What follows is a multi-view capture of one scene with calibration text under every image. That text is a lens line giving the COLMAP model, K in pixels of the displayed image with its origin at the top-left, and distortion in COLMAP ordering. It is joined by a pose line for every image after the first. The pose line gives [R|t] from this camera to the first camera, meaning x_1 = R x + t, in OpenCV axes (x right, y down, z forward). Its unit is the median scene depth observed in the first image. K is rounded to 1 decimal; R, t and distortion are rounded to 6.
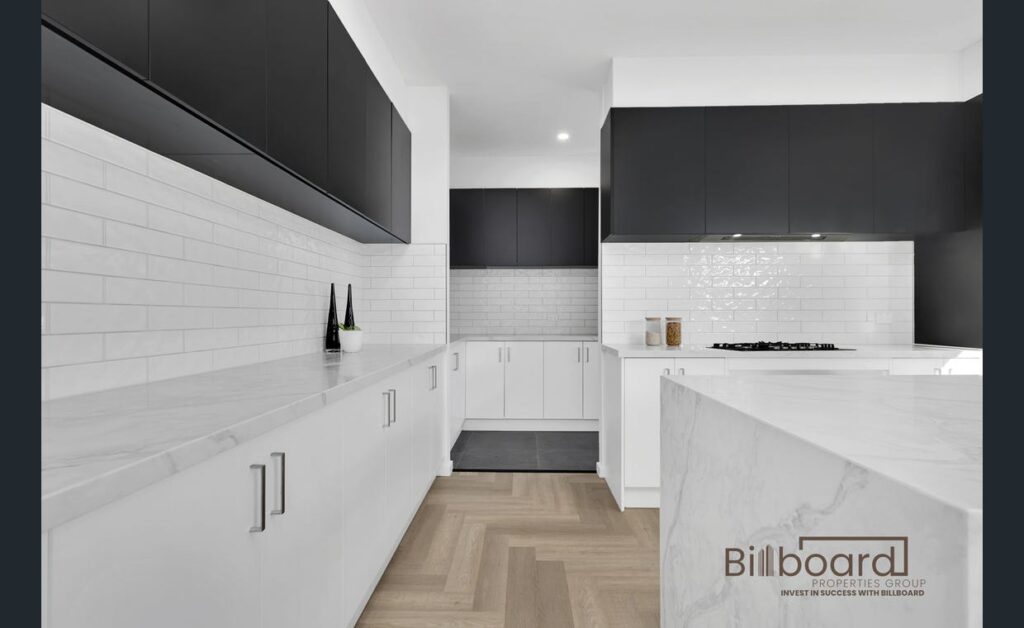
lens RADIAL K [[448.9, 0, 512.0], [0, 448.9, 314.0], [0, 0, 1]] dist [-0.001063, -0.000417]
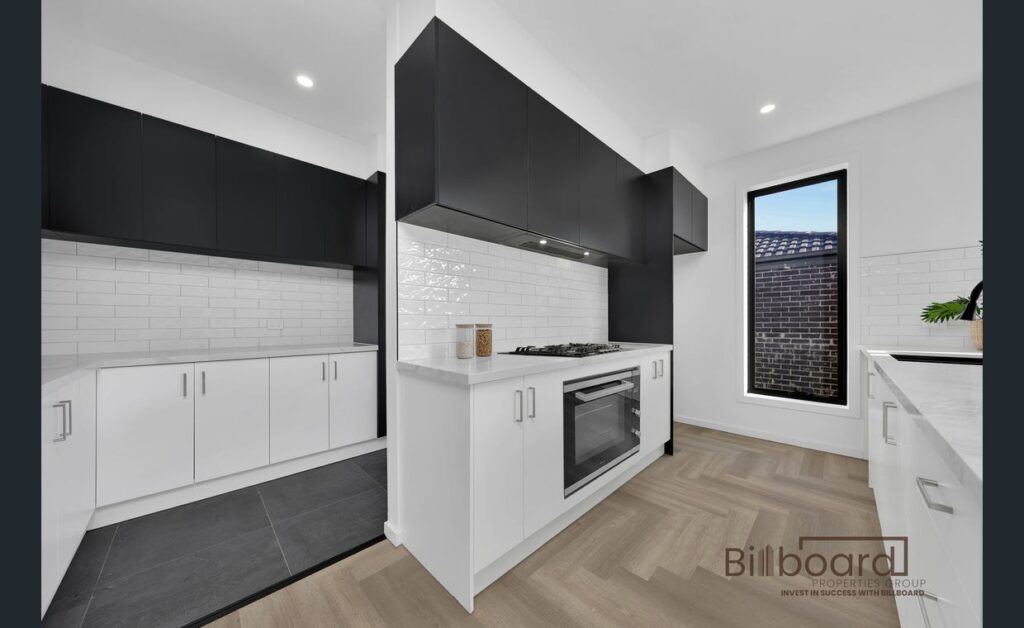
lens RADIAL K [[326.5, 0, 511.2], [0, 326.5, 320.9], [0, 0, 1]] dist [-0.000514, -0.000028]
pose [[0.696155, -0.001961, 0.717888, -0.053517], [0.000824, 0.999998, 0.001933, 0.001089], [-0.717891, -0.000754, 0.696156, 0.525656]]
